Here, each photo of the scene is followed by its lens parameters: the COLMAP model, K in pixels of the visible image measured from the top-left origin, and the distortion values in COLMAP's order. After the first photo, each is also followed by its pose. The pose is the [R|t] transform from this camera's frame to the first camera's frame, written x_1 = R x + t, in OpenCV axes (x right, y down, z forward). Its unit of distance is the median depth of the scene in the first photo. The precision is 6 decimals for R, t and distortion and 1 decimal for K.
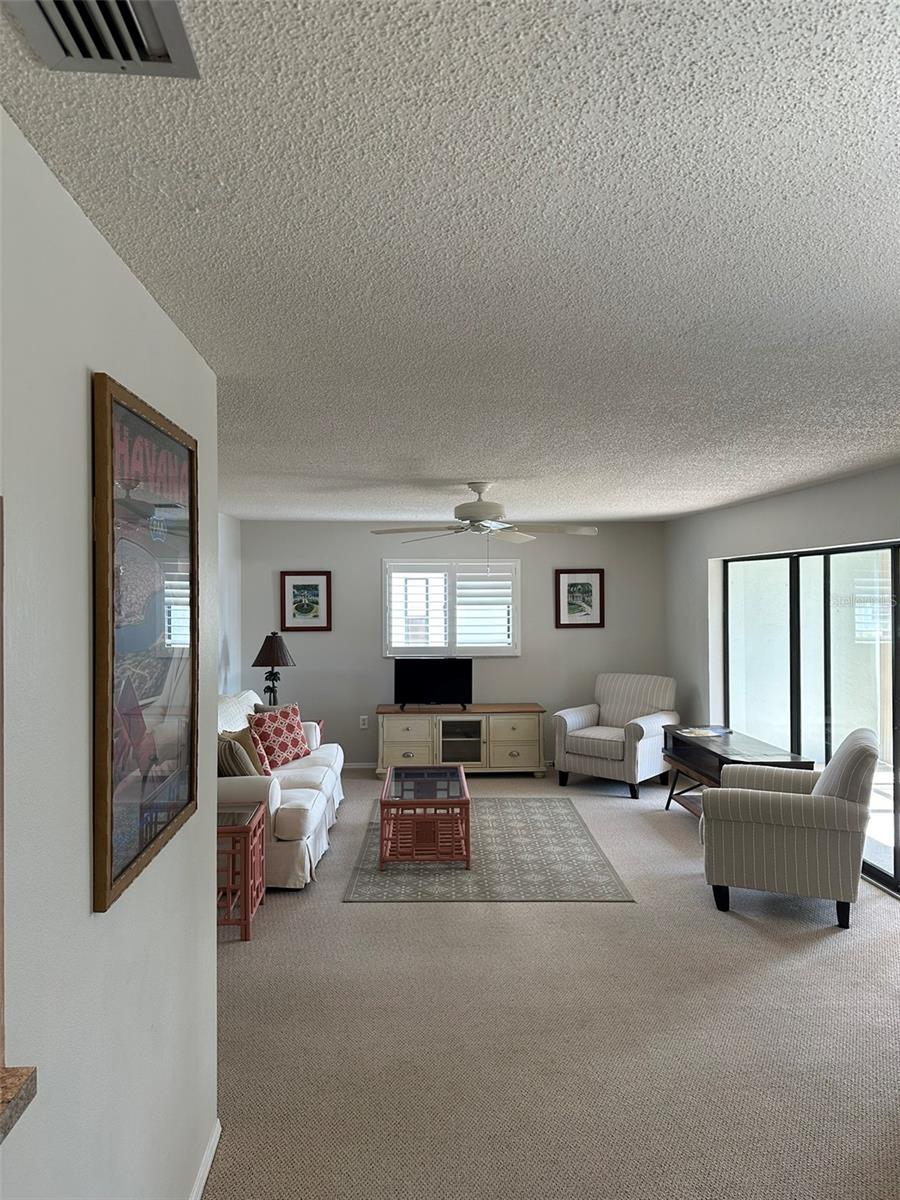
lens RADIAL K [[839.4, 0, 450.0], [0, 839.4, 600.0], [0, 0, 1]] dist [0.117156, -0.176454]
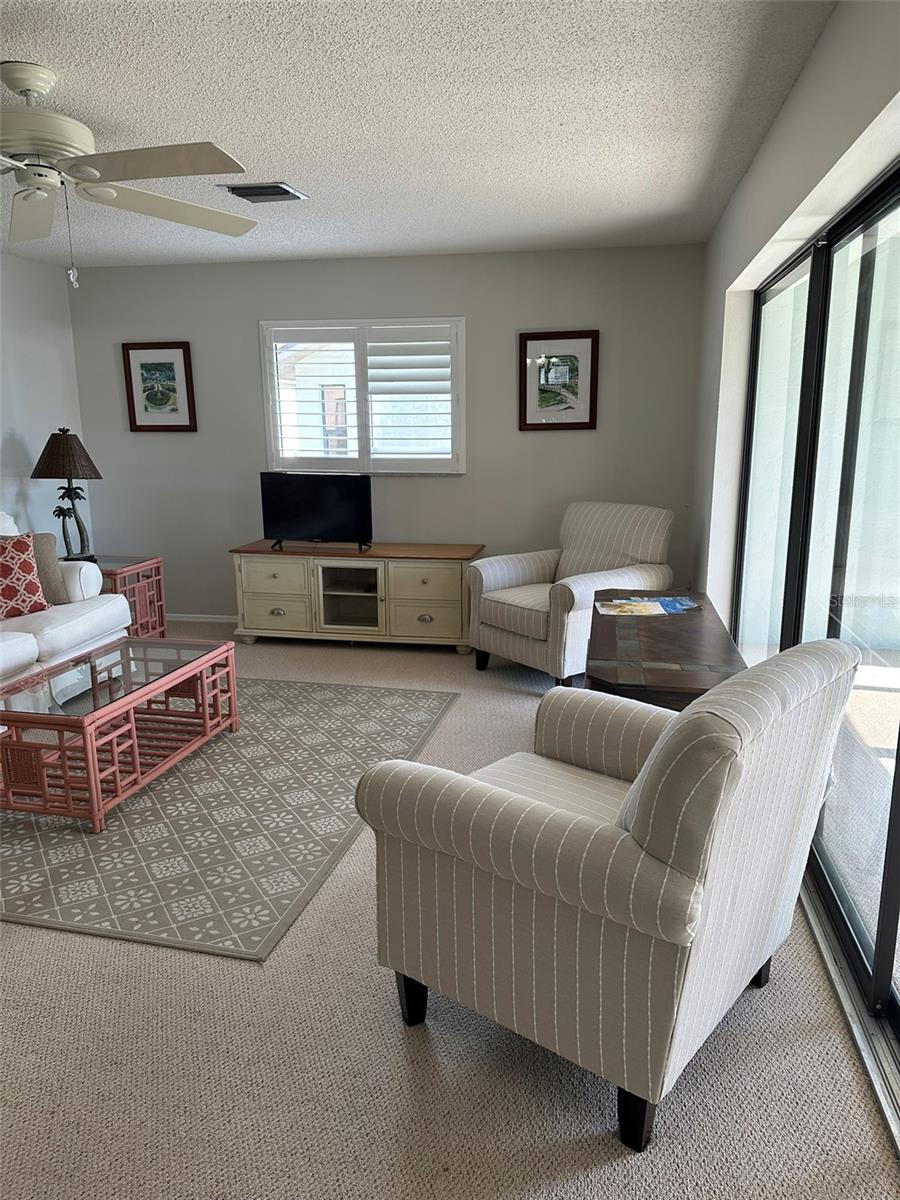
lens RADIAL K [[840.1, 0, 455.4], [0, 840.1, 606.6], [0, 0, 1]] dist [0.124013, -0.174301]
pose [[0.965683, 0.053800, -0.254091, 0.270061], [0.000786, 0.977701, 0.210000, 0.031869], [0.259723, -0.202993, 0.944107, 0.374044]]
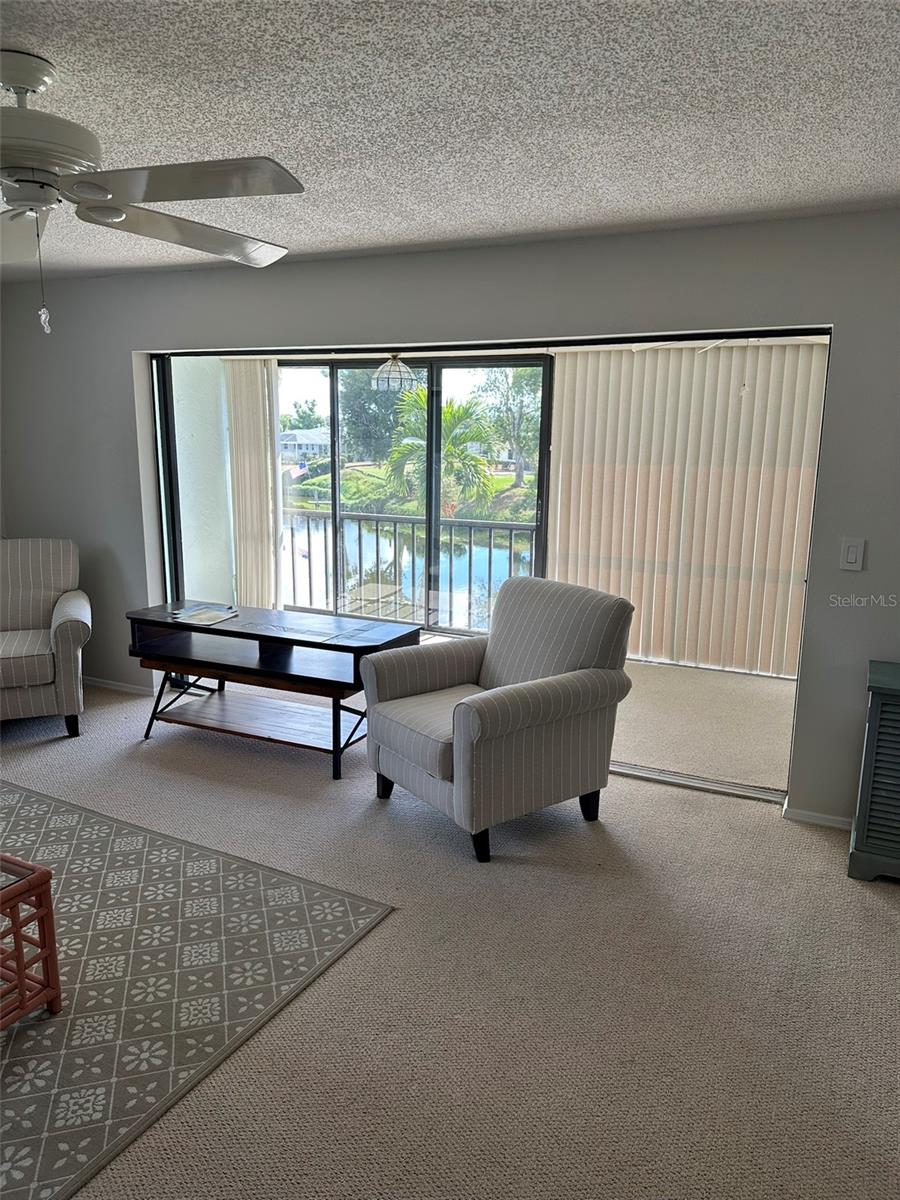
lens RADIAL K [[839.4, 0, 450.0], [0, 839.4, 600.0], [0, 0, 1]] dist [0.117156, -0.176454]
pose [[0.492800, -0.152979, 0.856589, -0.153163], [-0.007404, 0.983651, 0.179931, 0.018459], [-0.870111, -0.095012, 0.483611, 0.428806]]
